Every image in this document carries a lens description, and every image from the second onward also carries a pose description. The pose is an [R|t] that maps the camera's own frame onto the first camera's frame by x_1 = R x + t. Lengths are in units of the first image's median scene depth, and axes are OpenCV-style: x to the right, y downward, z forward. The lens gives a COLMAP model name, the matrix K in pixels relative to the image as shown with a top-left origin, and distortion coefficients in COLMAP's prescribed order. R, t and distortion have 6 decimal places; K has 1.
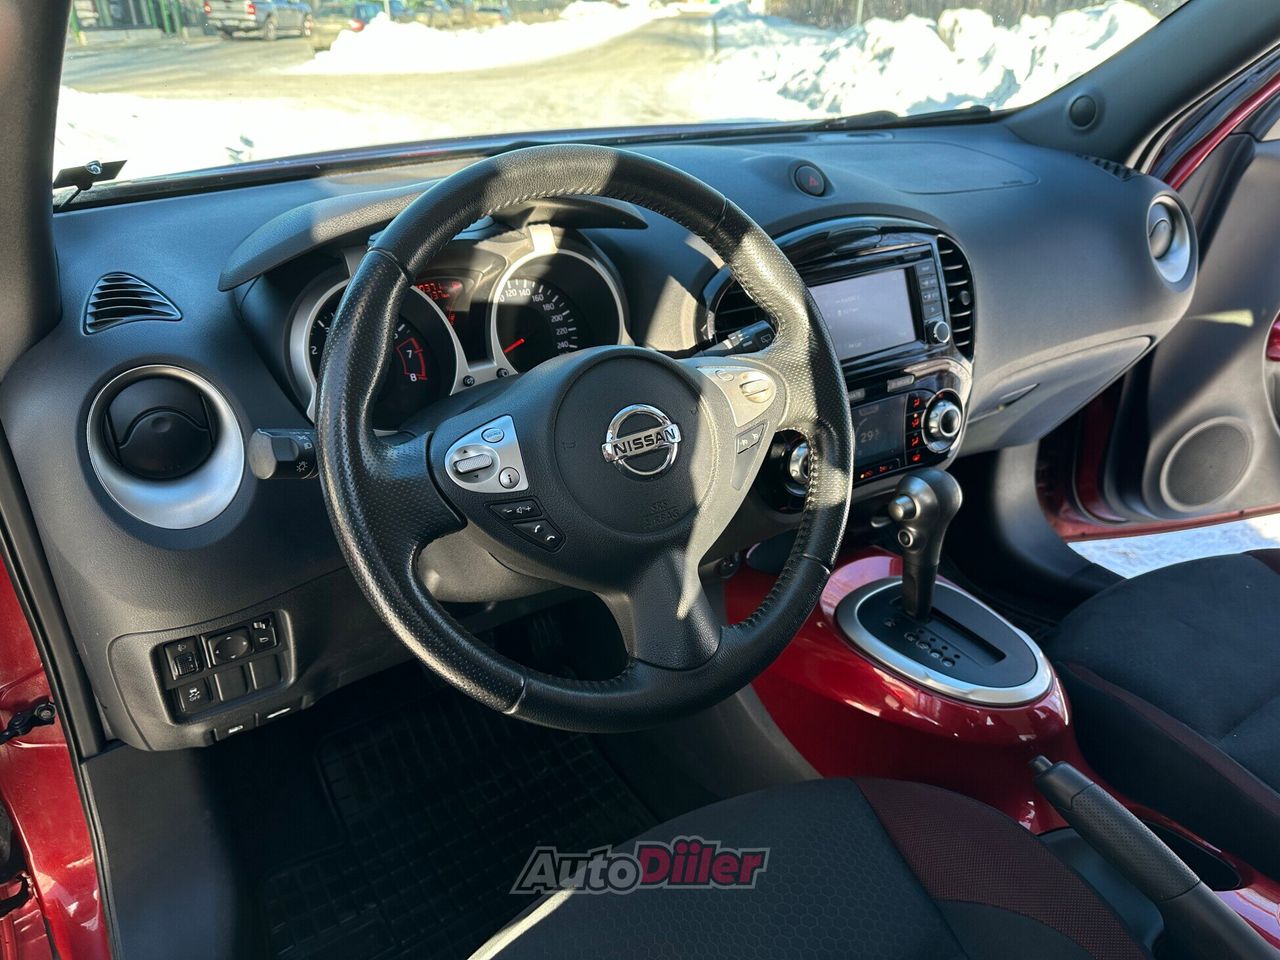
lens RADIAL K [[913.3, 0, 634.4], [0, 913.3, 486.1], [0, 0, 1]] dist [0.067368, -0.117740]
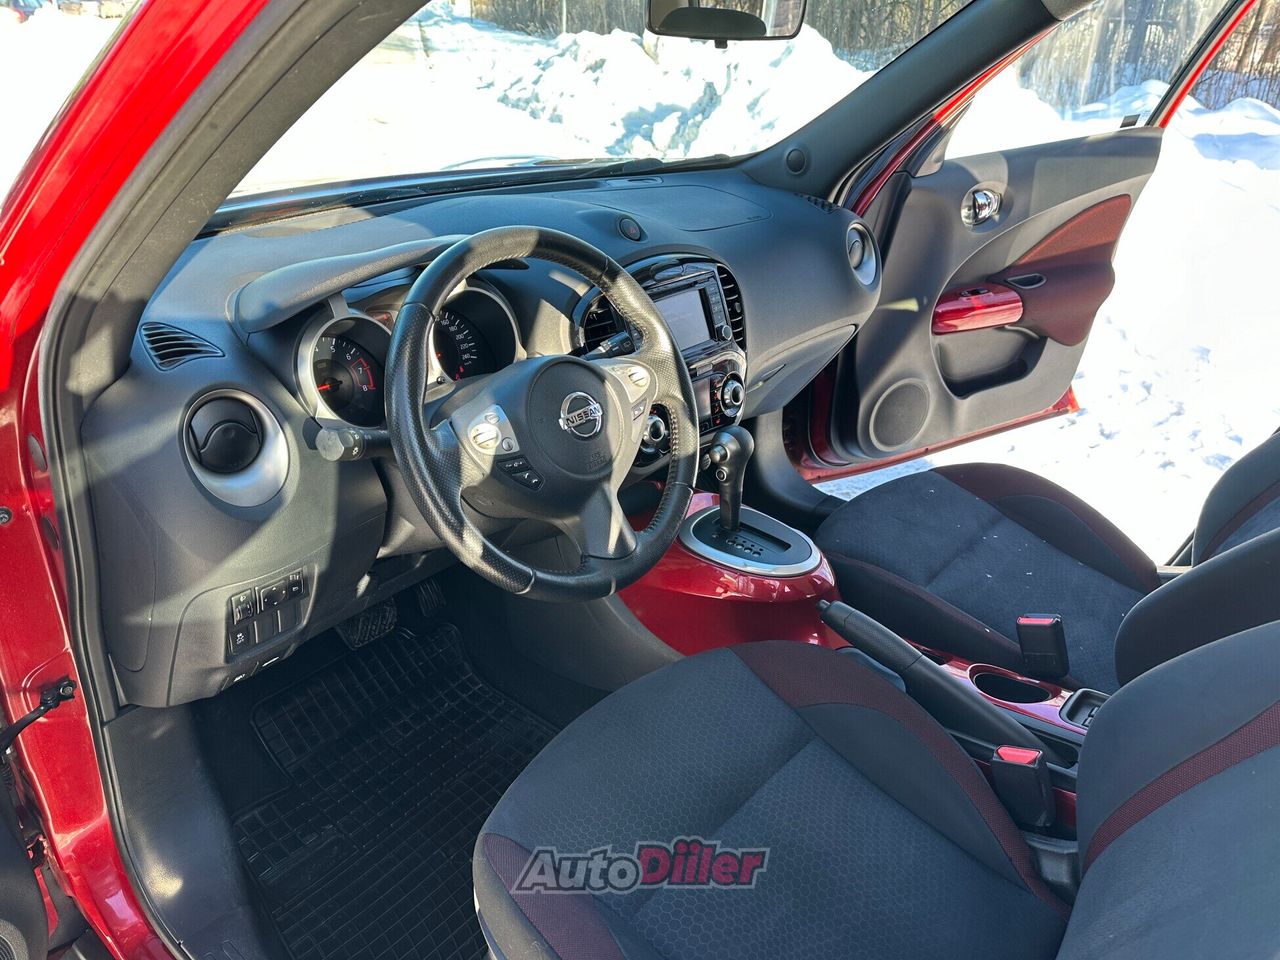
lens RADIAL K [[913.3, 0, 640.2], [0, 913.3, 484.0], [0, 0, 1]] dist [0.067368, -0.117740]
pose [[0.956394, -0.099215, 0.274714, -0.217069], [0.099253, 0.994967, 0.013798, 0.036129], [-0.274700, 0.014070, 0.961427, -0.342548]]
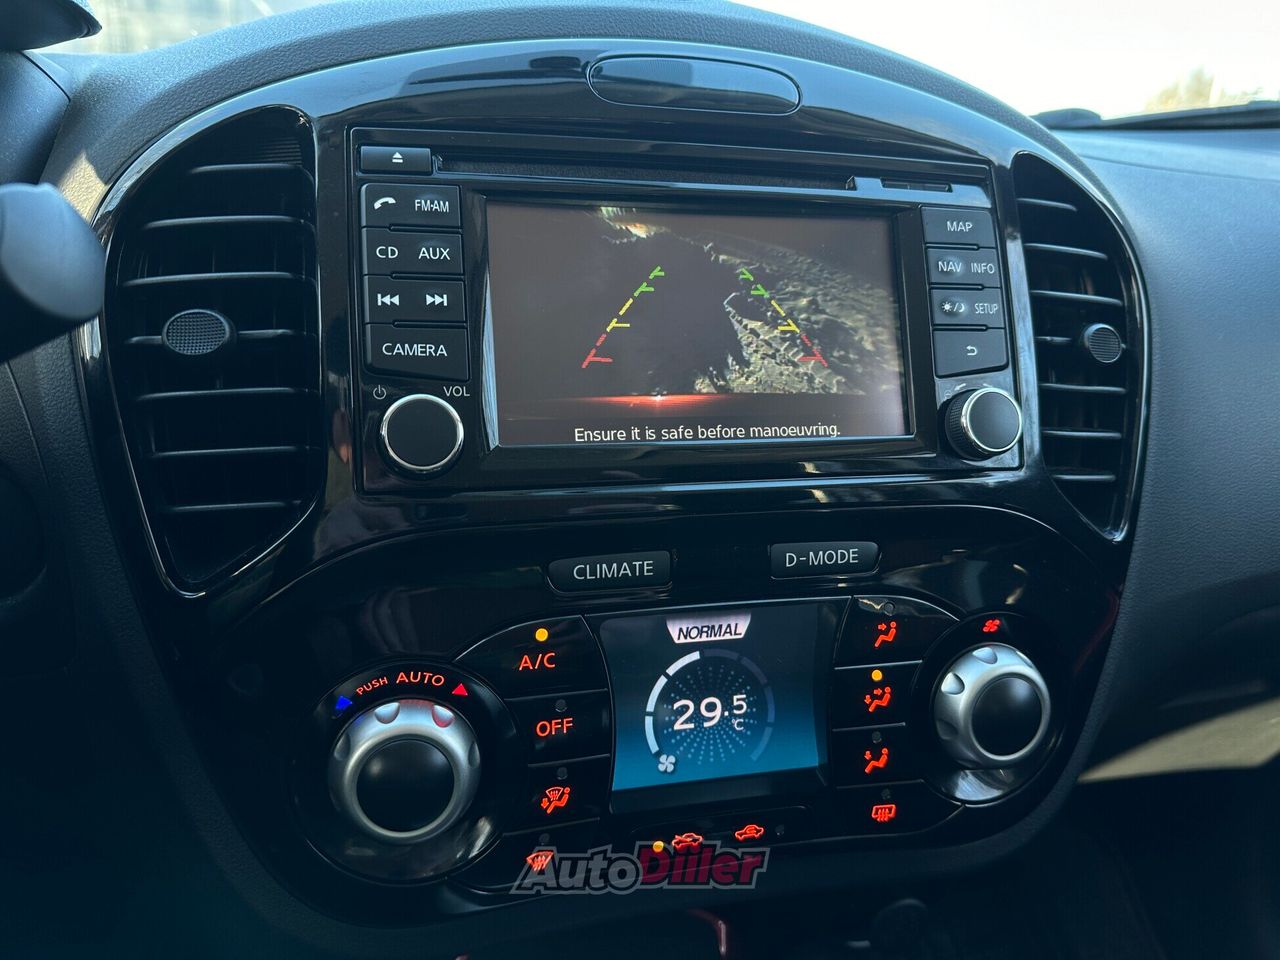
lens RADIAL K [[913.3, 0, 643.9], [0, 913.3, 481.5], [0, 0, 1]] dist [0.067368, -0.117740]
pose [[0.952376, 0.127776, -0.276863, 0.319258], [-0.177756, 0.970377, -0.163619, -0.077715], [0.247755, 0.205041, 0.946877, 0.698714]]
